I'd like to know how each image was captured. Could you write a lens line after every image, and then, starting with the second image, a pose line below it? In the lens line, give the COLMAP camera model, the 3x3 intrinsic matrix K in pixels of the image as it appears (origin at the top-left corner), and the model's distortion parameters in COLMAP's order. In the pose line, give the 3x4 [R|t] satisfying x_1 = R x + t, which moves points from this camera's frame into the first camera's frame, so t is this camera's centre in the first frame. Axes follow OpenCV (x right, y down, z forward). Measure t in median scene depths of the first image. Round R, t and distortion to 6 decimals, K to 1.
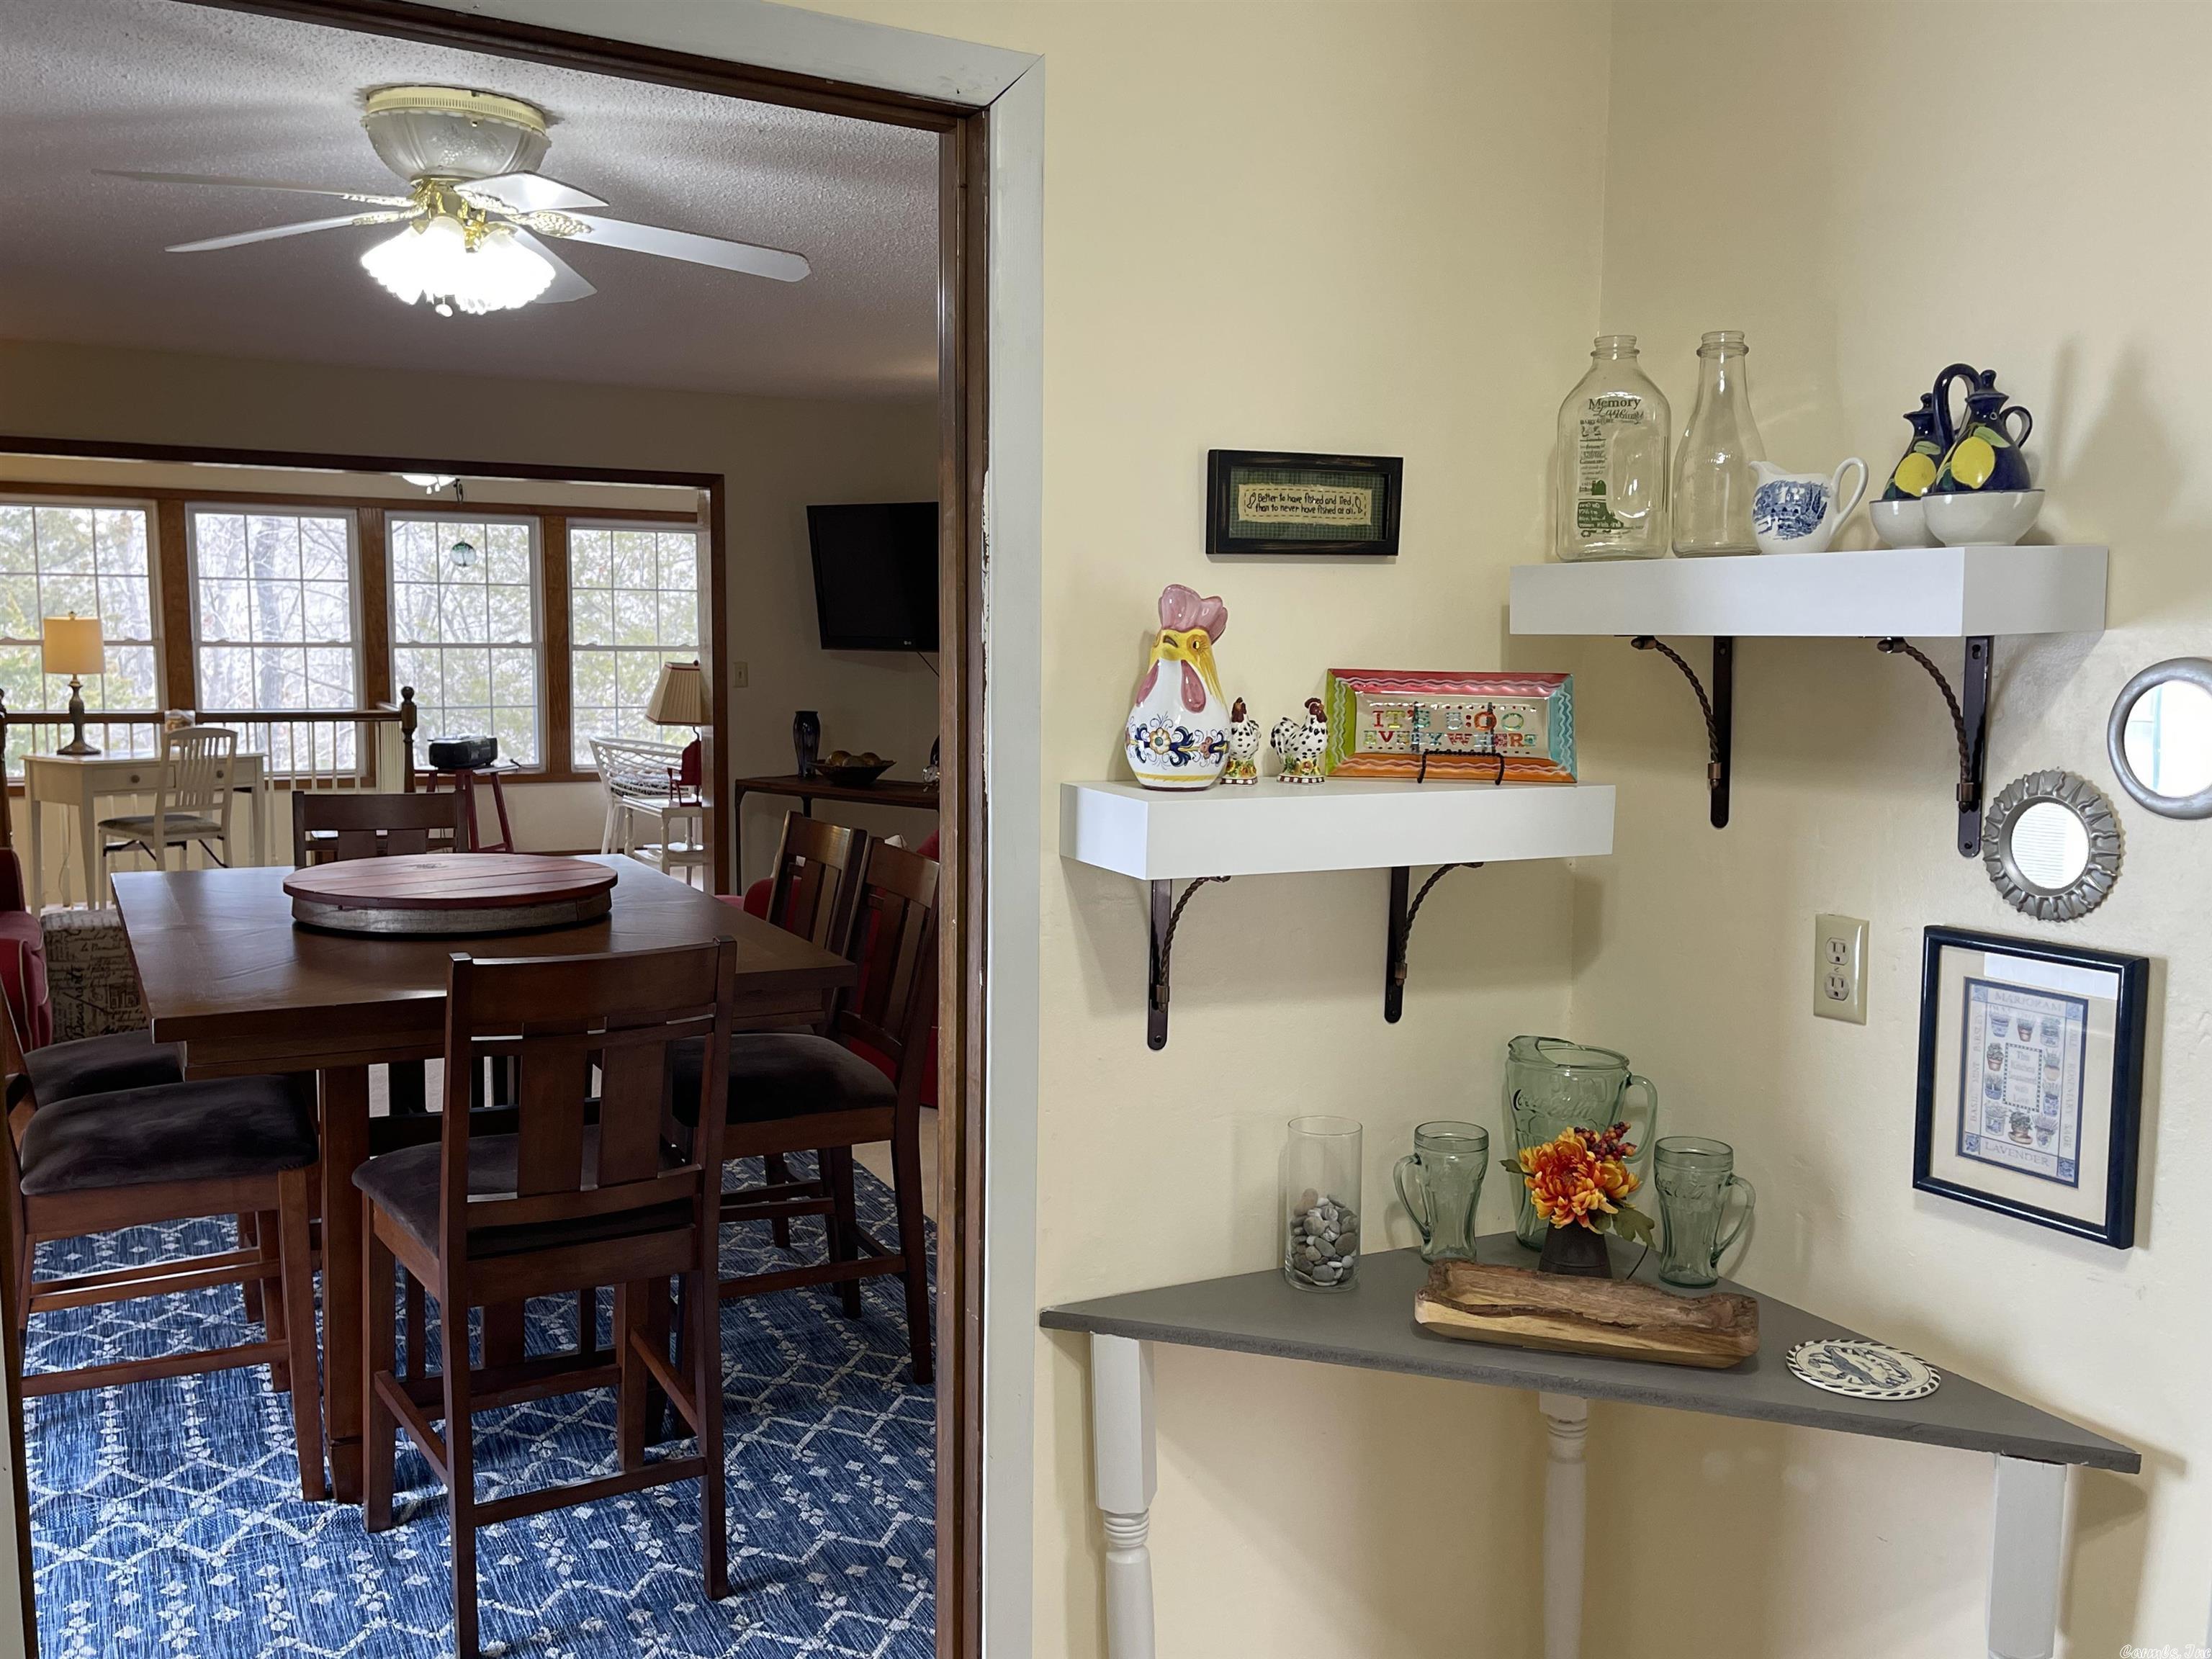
lens RADIAL K [[1989.1, 0, 1116.9], [0, 1989.1, 838.4], [0, 0, 1]] dist [0.039720, -0.002405]
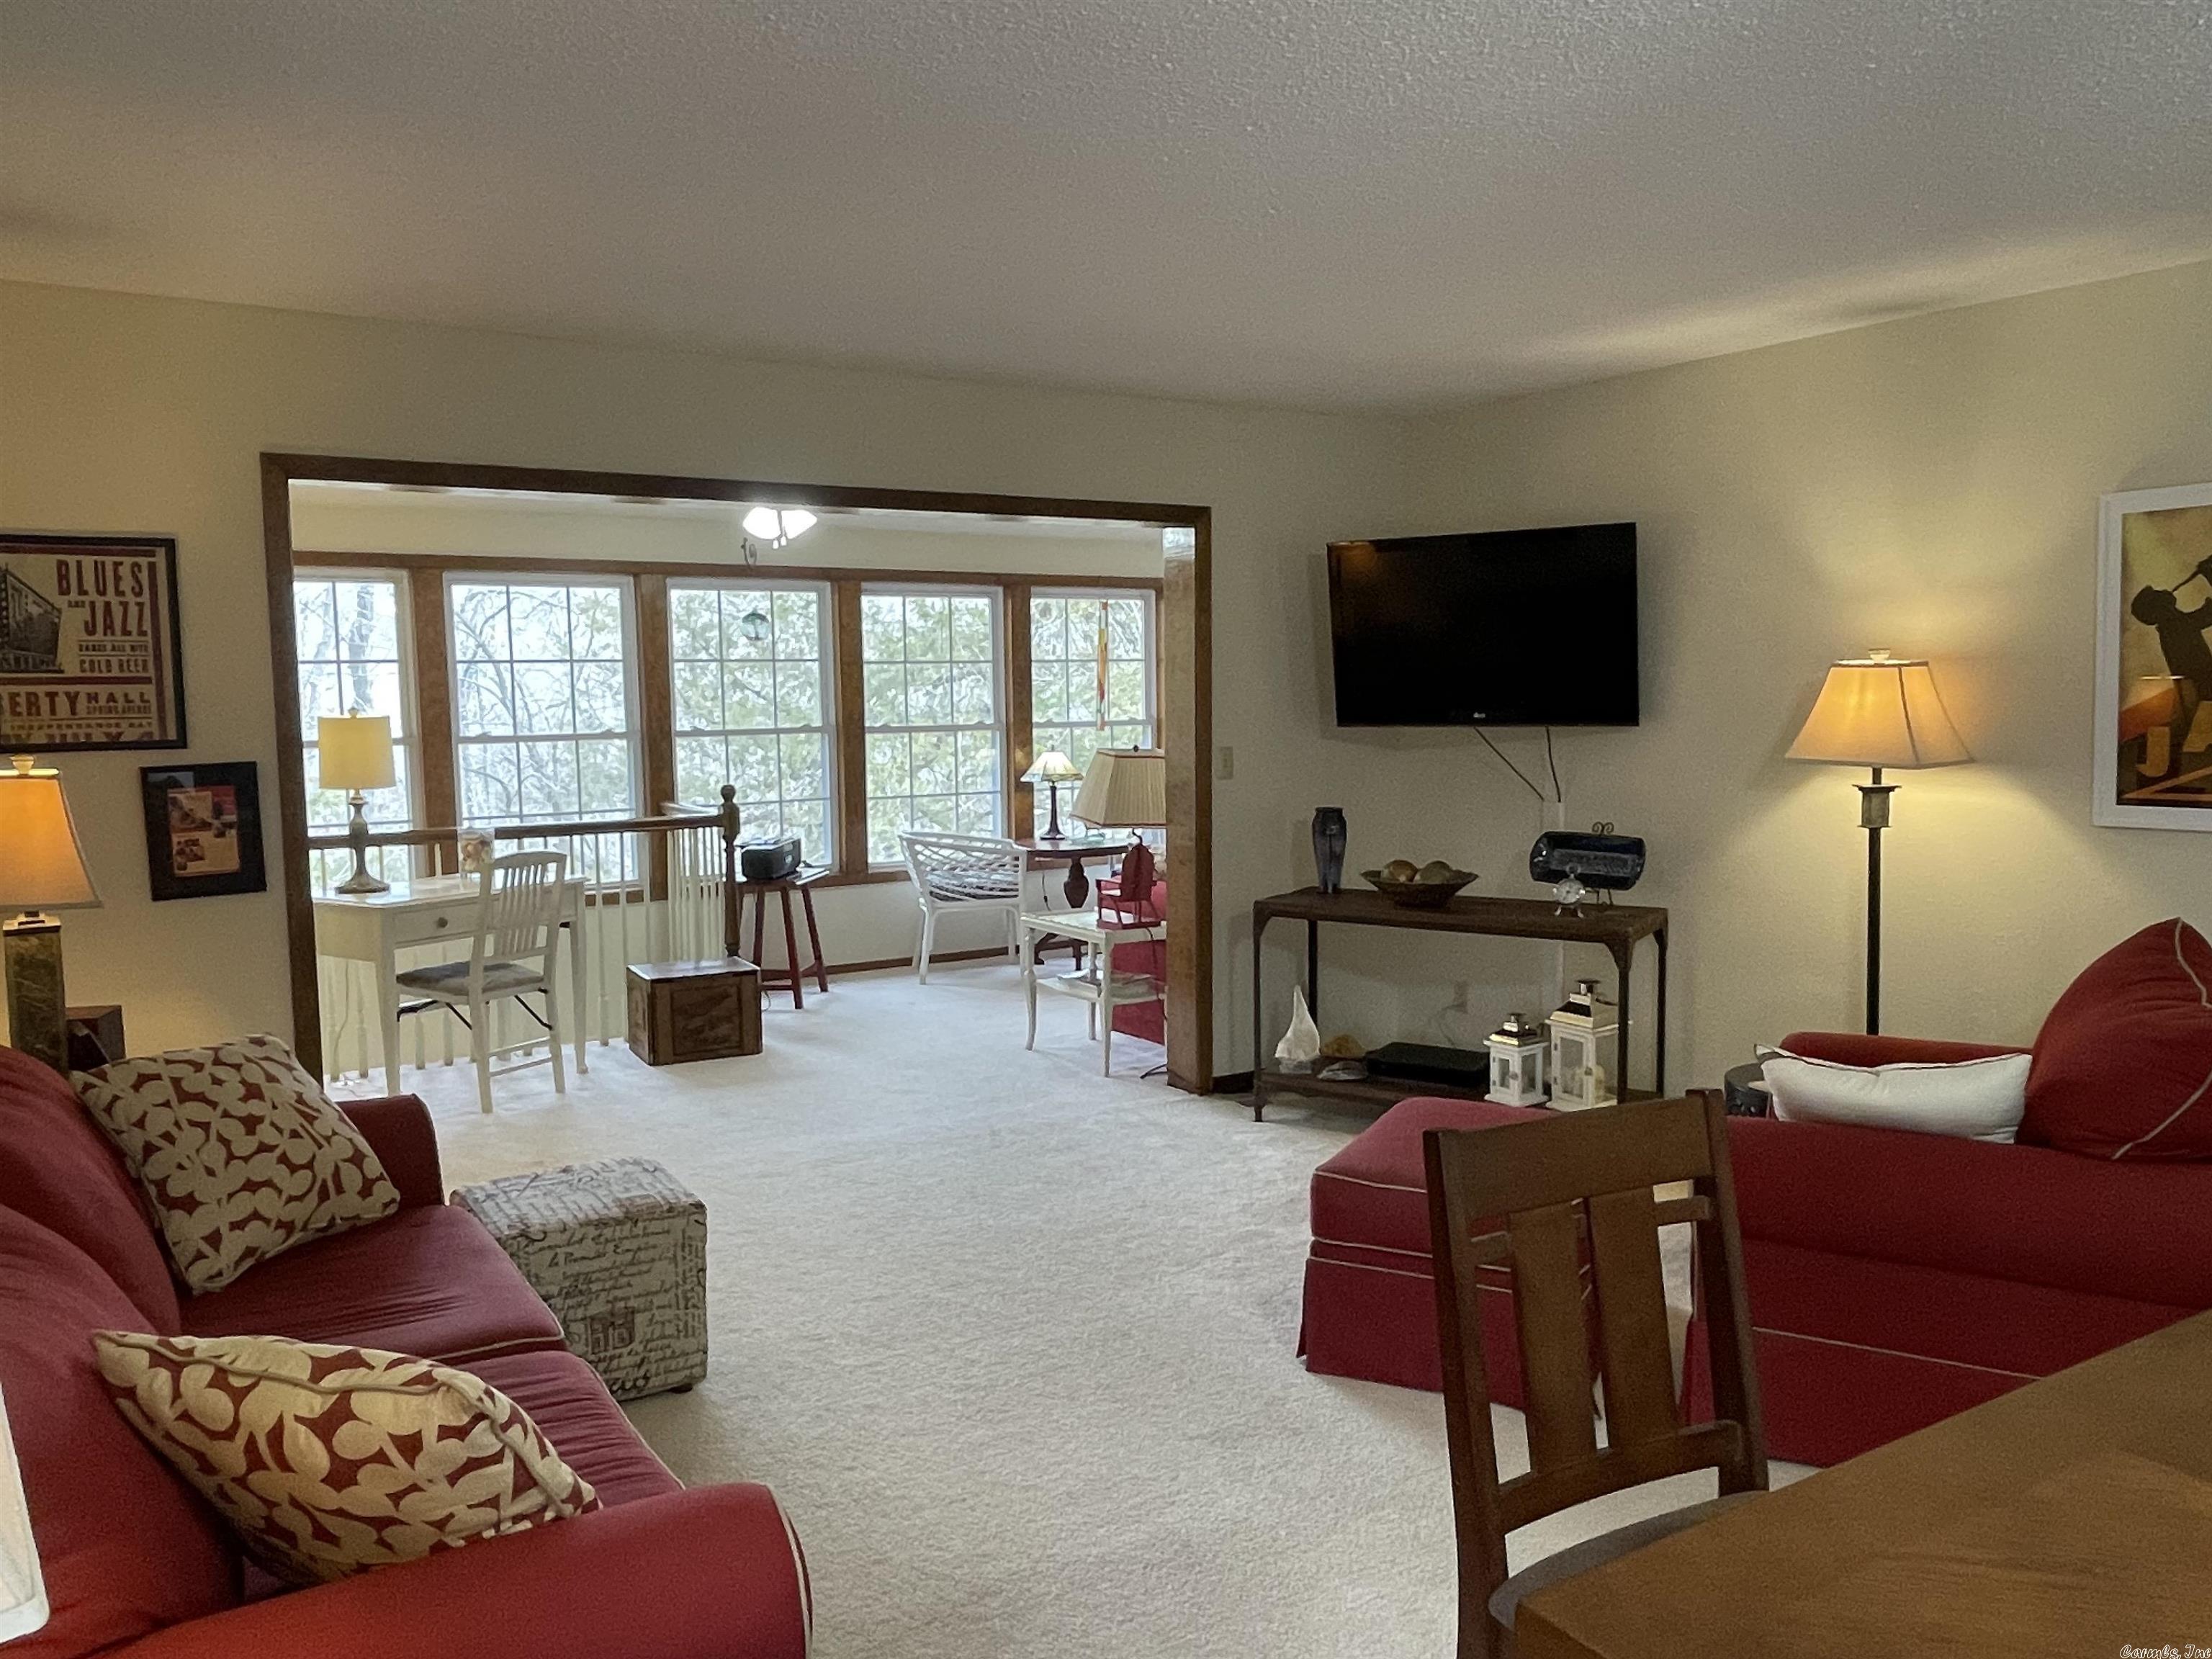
lens RADIAL K [[1623.0, 0, 1144.6], [0, 1623.0, 848.5], [0, 0, 1]] dist [-0.001304, -0.008690]
pose [[0.996463, -0.031799, 0.077787, -0.239831], [0.032527, 0.999438, -0.008110, -0.039098], [-0.077486, 0.010612, 0.996937, 0.322105]]
